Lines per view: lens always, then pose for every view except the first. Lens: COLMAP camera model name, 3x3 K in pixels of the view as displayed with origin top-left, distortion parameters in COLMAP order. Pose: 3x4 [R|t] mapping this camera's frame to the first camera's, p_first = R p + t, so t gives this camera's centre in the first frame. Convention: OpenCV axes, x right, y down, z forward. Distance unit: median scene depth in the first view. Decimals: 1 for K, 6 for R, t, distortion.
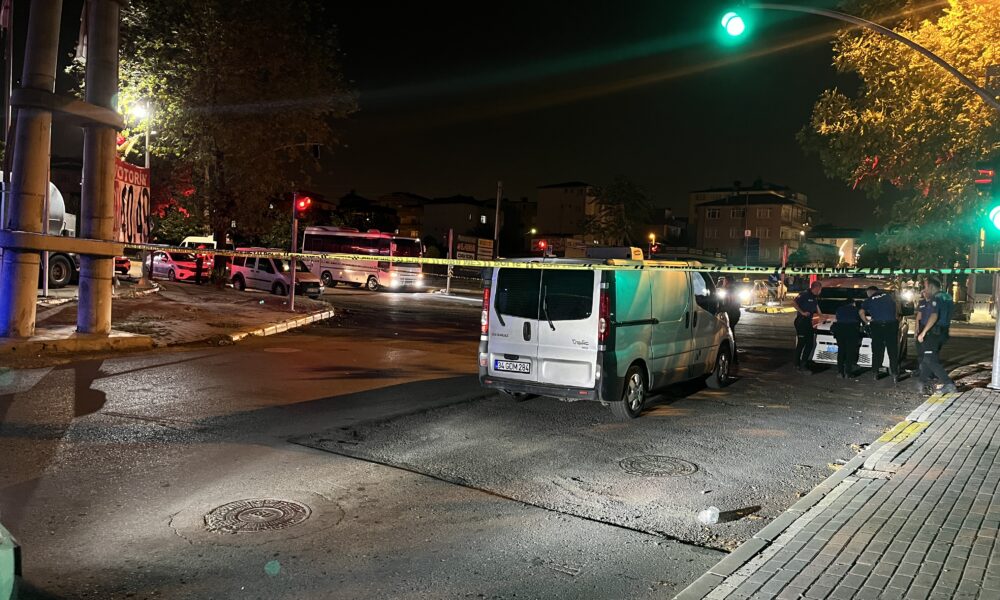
lens RADIAL K [[741.1, 0, 500.0], [0, 741.1, 300.0], [0, 0, 1]] dist [-0.006826, -0.003055]
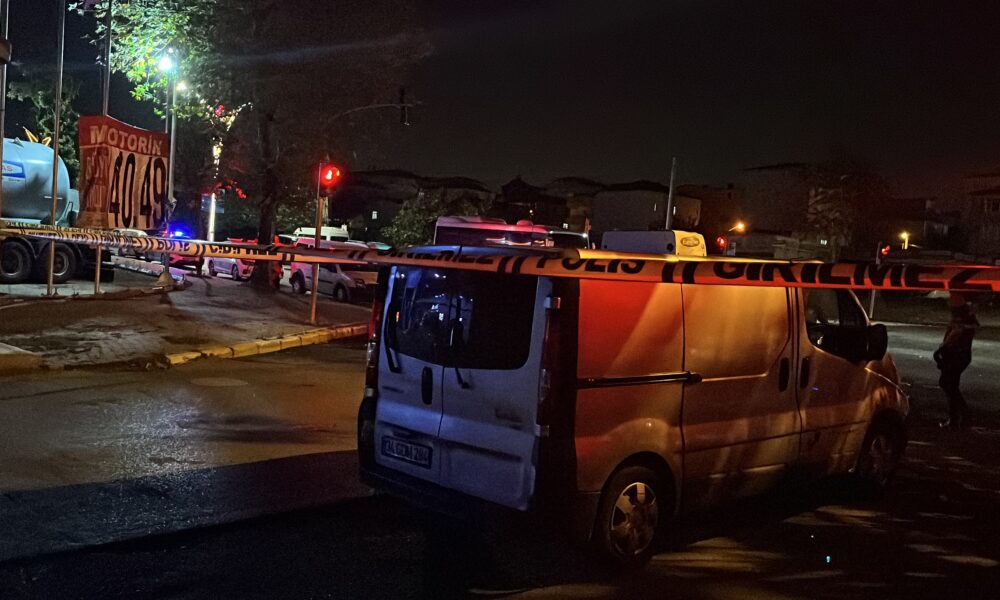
lens RADIAL K [[905.4, 0, 500.0], [0, 905.4, 300.0], [0, 0, 1]] dist [0.013790, -0.010881]
pose [[0.974339, 0.029993, -0.223079, 0.091607], [-0.032681, 0.999431, -0.008365, -0.005886], [0.222701, 0.015441, 0.974764, 0.156821]]
